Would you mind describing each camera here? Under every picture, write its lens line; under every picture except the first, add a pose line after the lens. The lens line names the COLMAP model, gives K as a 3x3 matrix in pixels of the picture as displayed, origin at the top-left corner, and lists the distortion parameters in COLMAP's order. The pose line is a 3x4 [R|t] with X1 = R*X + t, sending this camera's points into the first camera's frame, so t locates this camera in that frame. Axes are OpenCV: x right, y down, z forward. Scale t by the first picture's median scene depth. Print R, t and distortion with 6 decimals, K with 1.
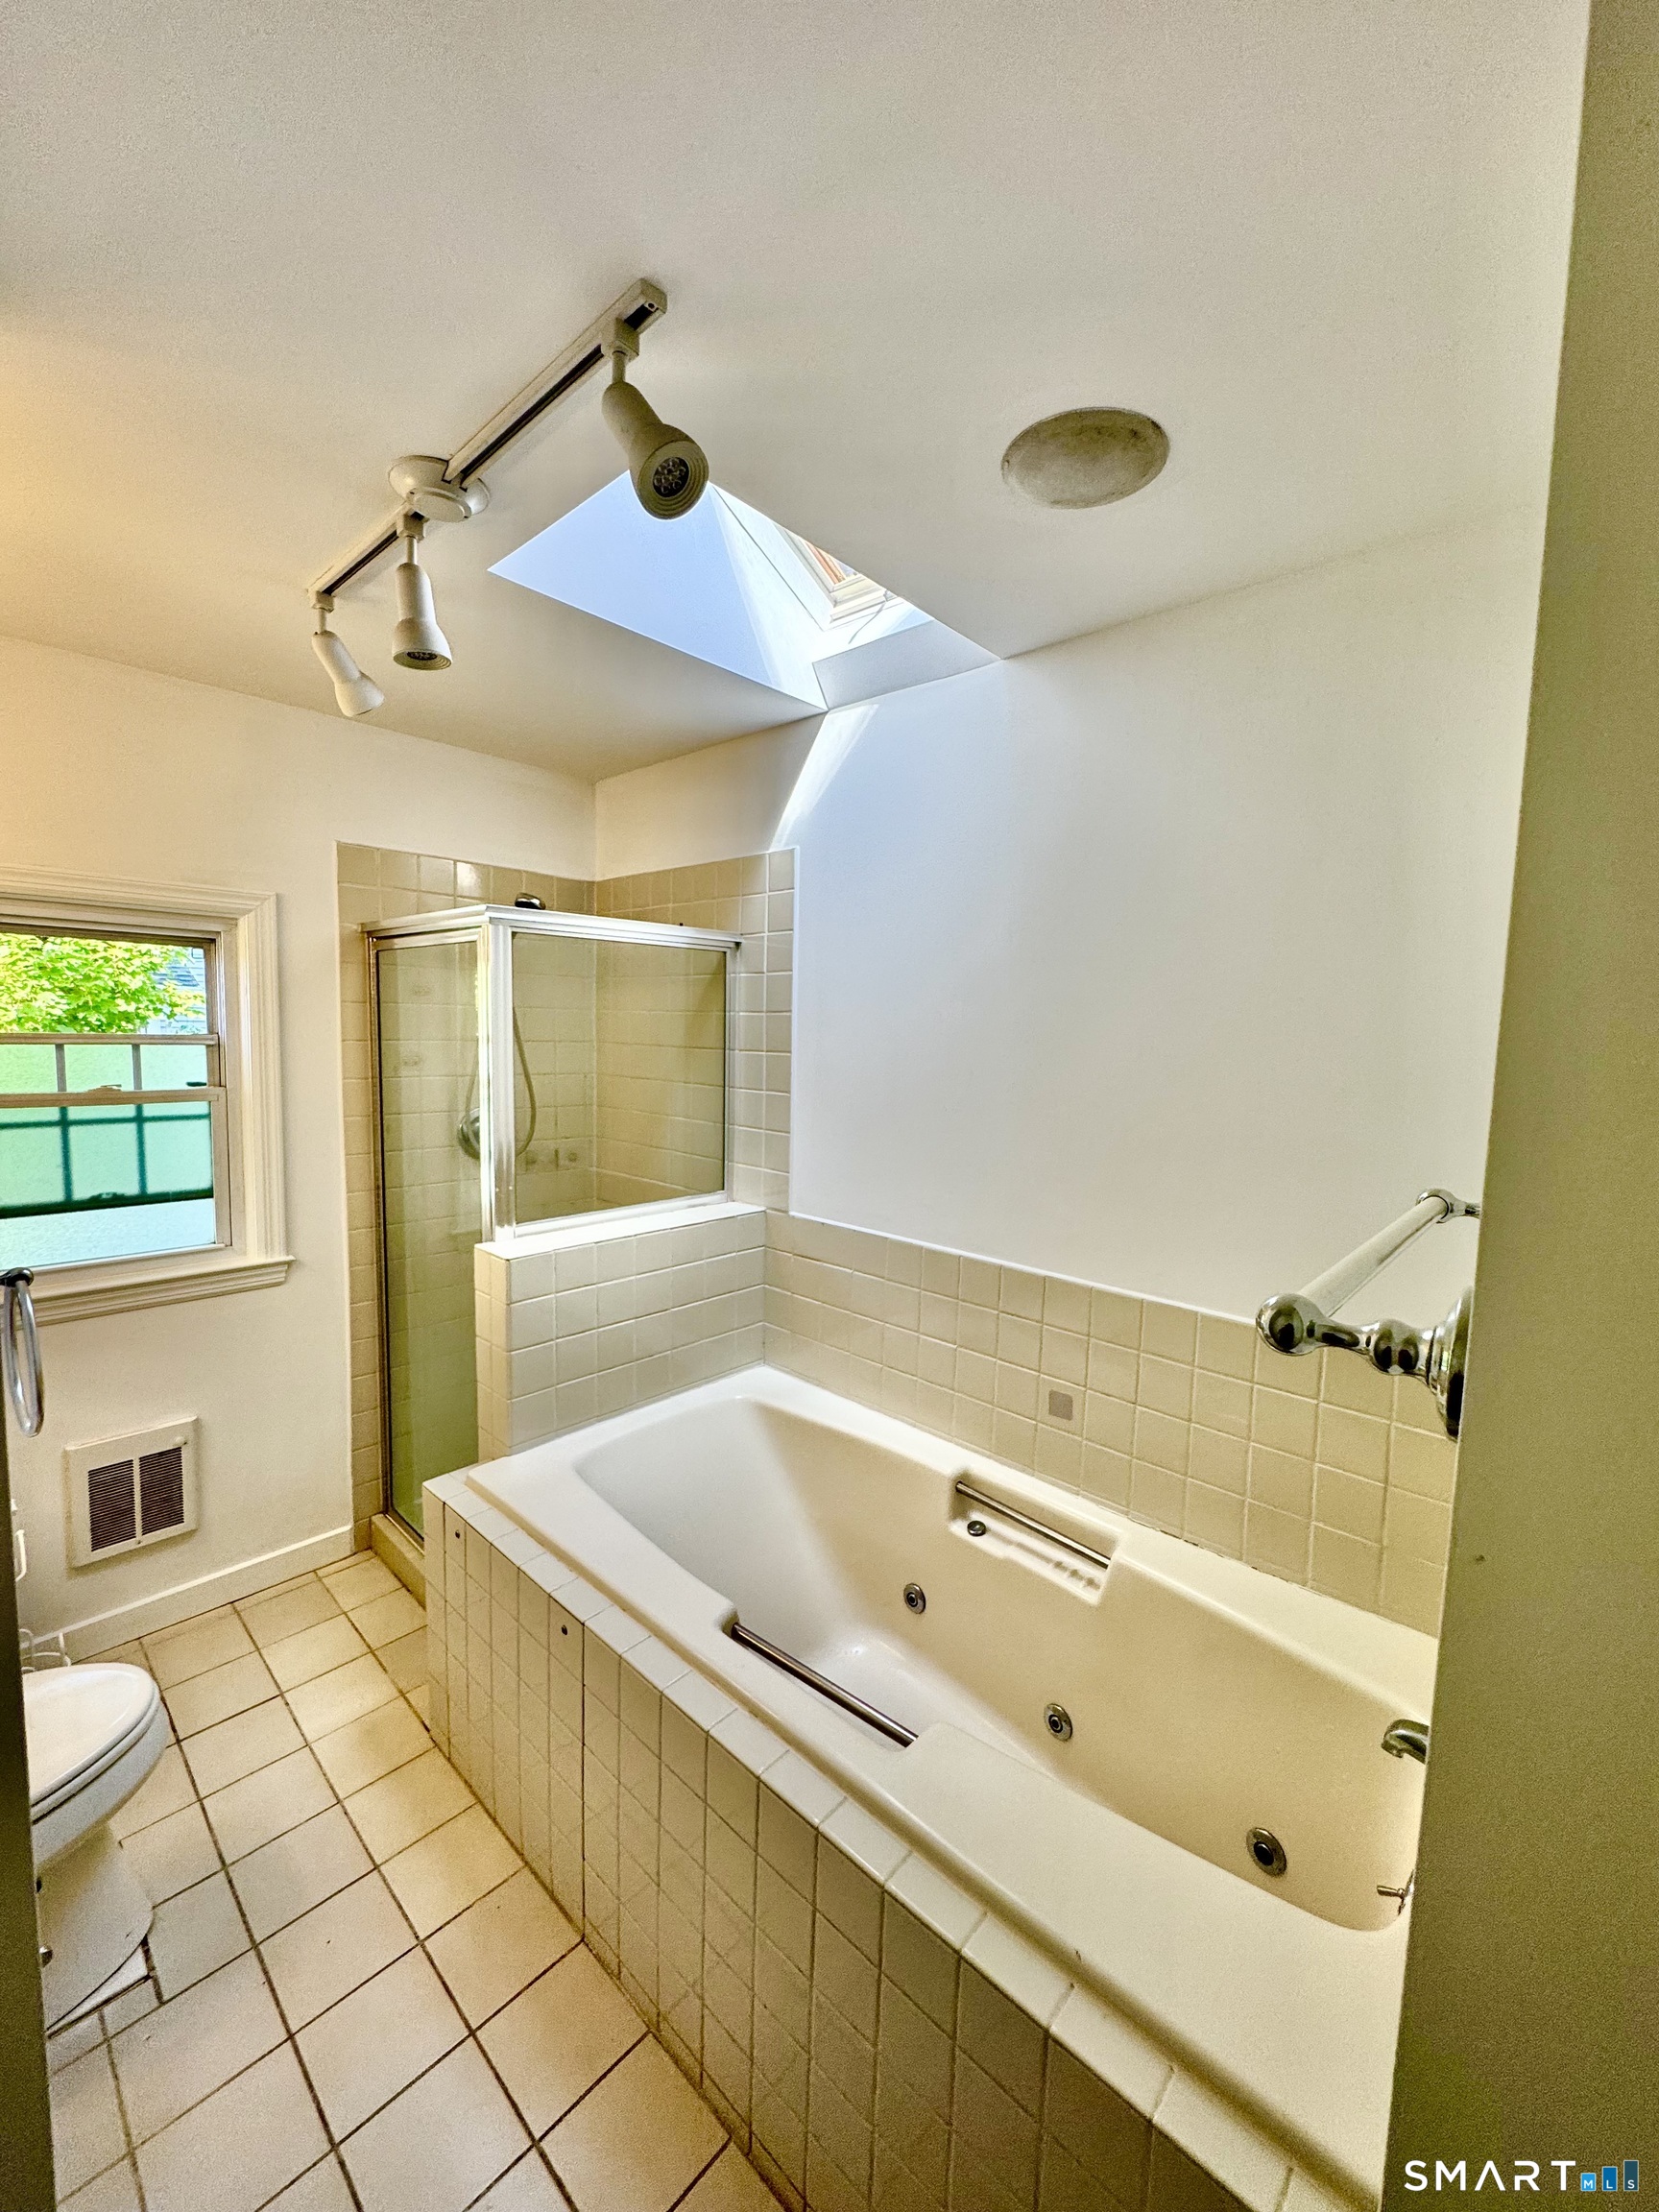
lens RADIAL K [[884.9, 0, 836.8], [0, 884.9, 1102.4], [0, 0, 1]] dist [-0.000047, 0.000221]
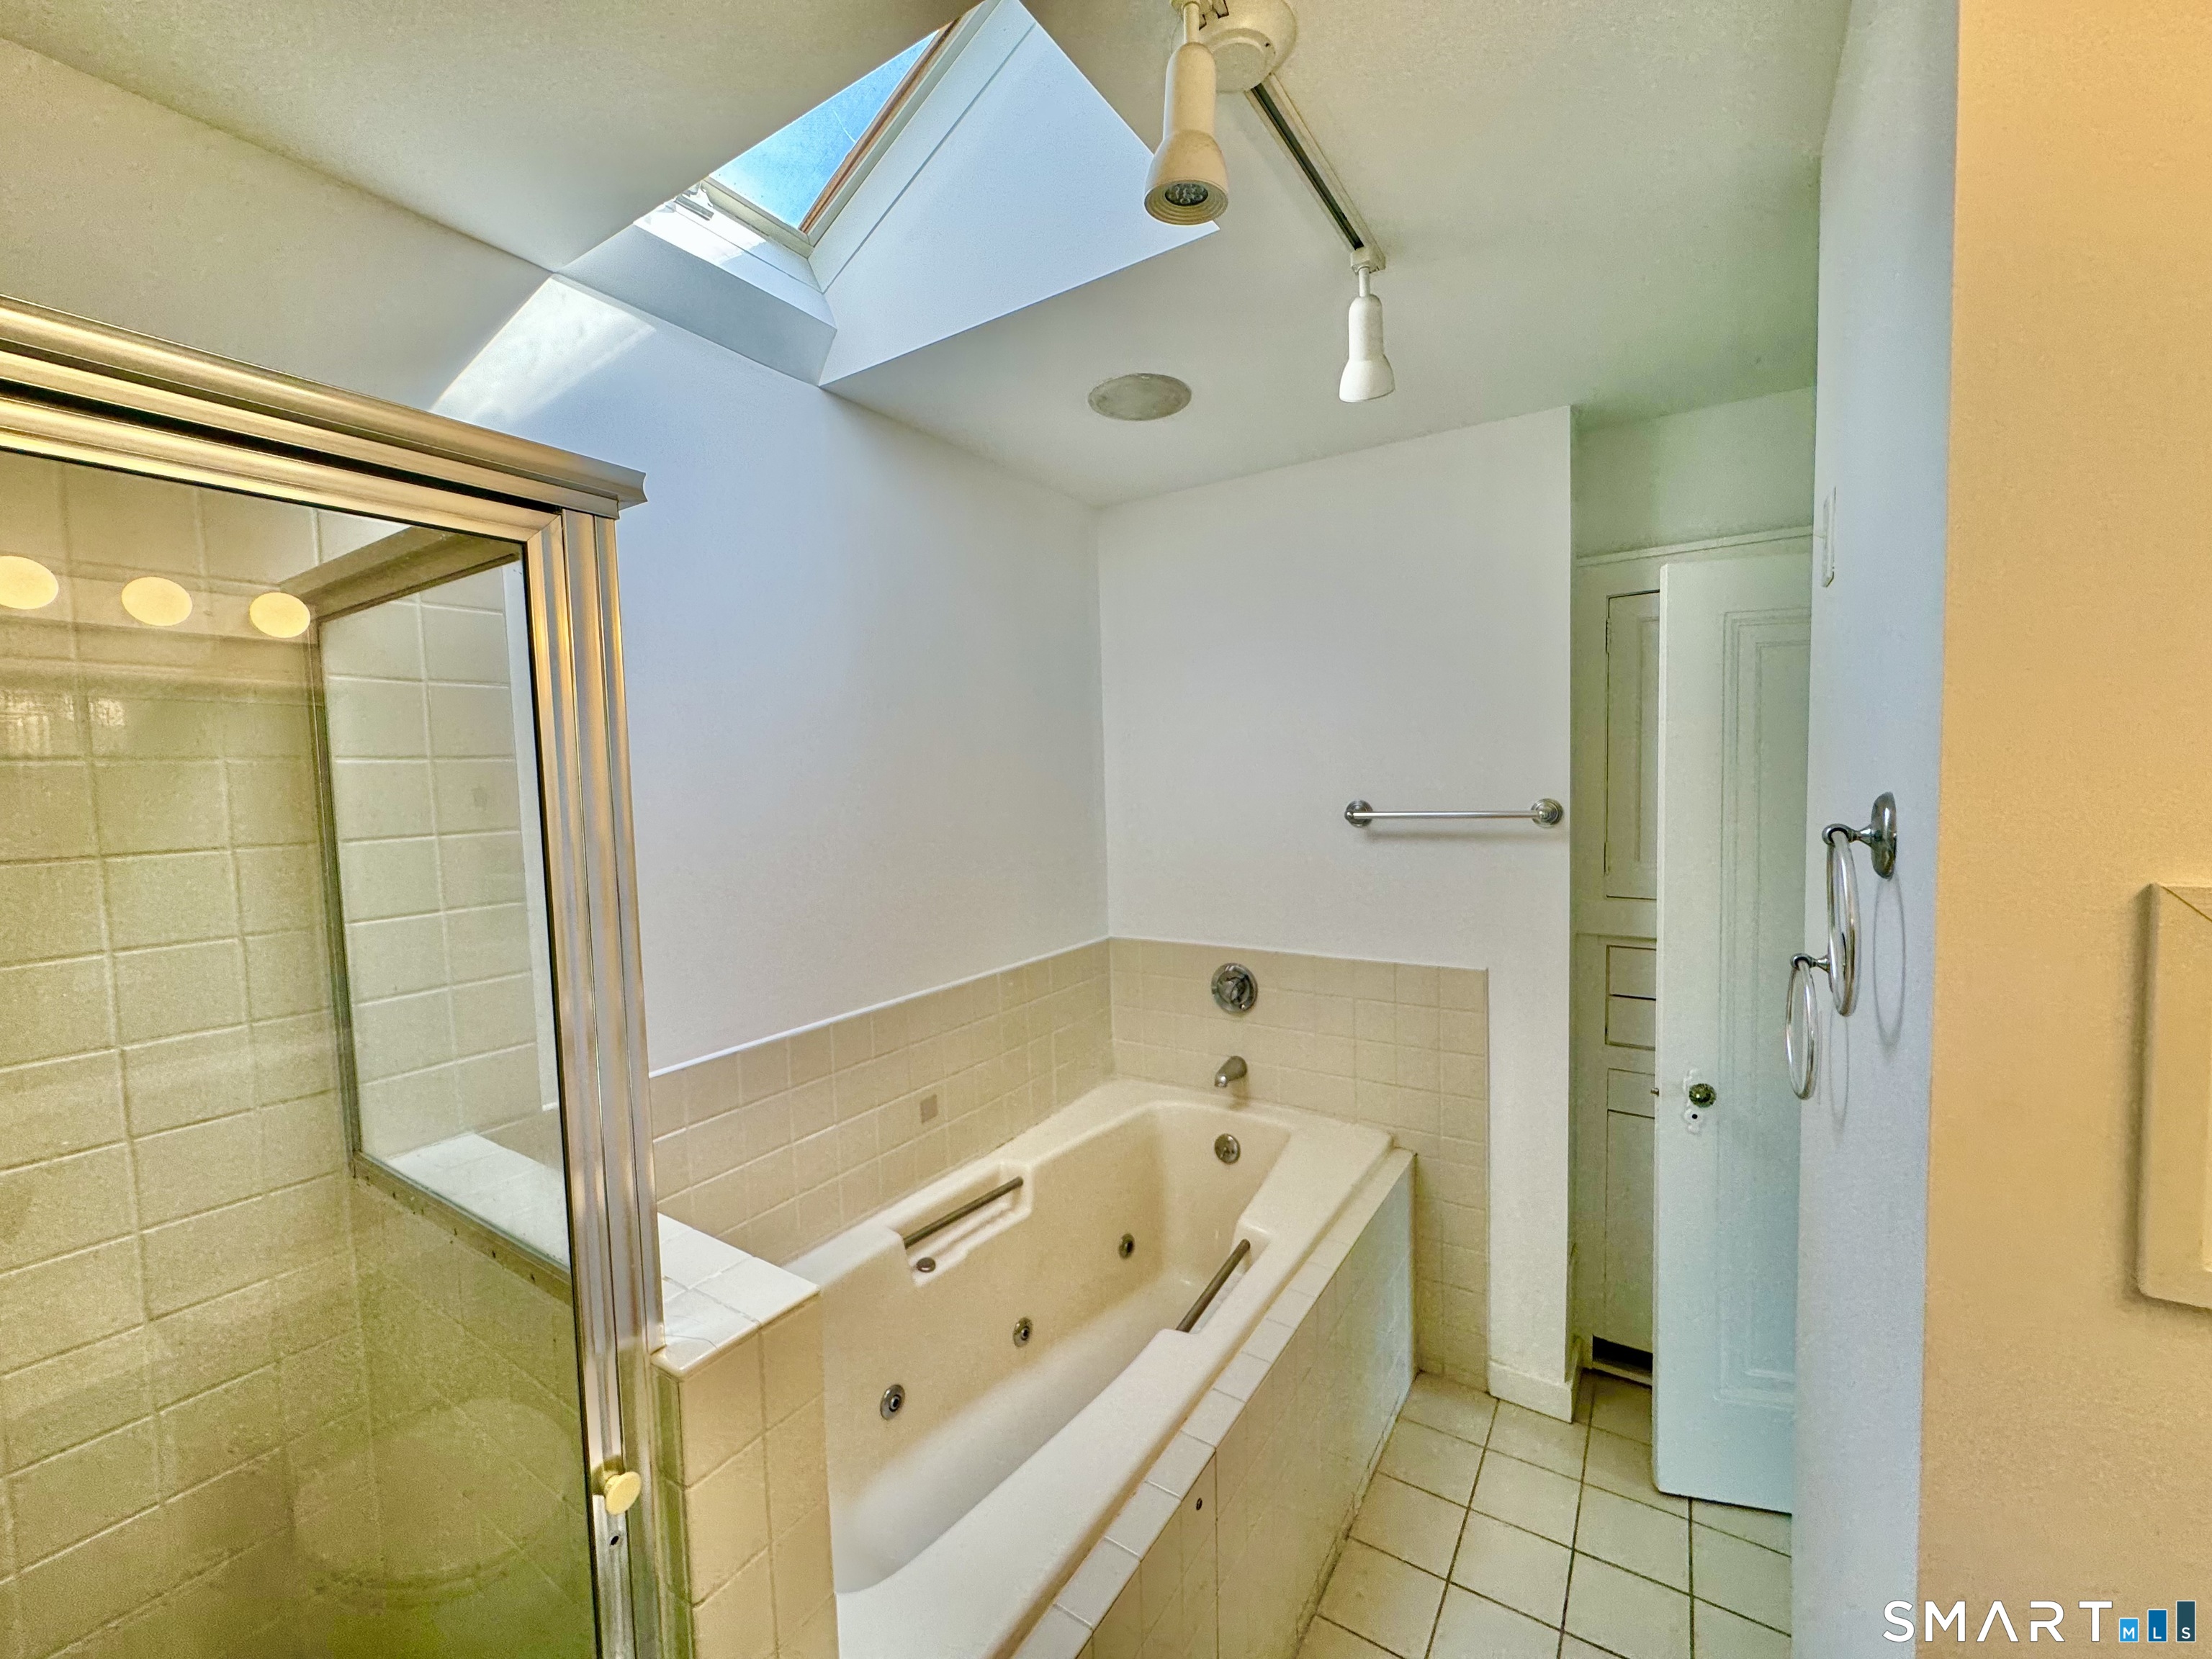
lens RADIAL K [[884.9, 0, 1114.6], [0, 884.9, 826.6], [0, 0, 1]] dist [-0.000047, 0.000221]
pose [[-0.170083, -0.081007, 0.982094, -0.863732], [0.115361, 0.988126, 0.101483, -0.094021], [-0.978654, 0.130556, -0.158719, 0.922075]]
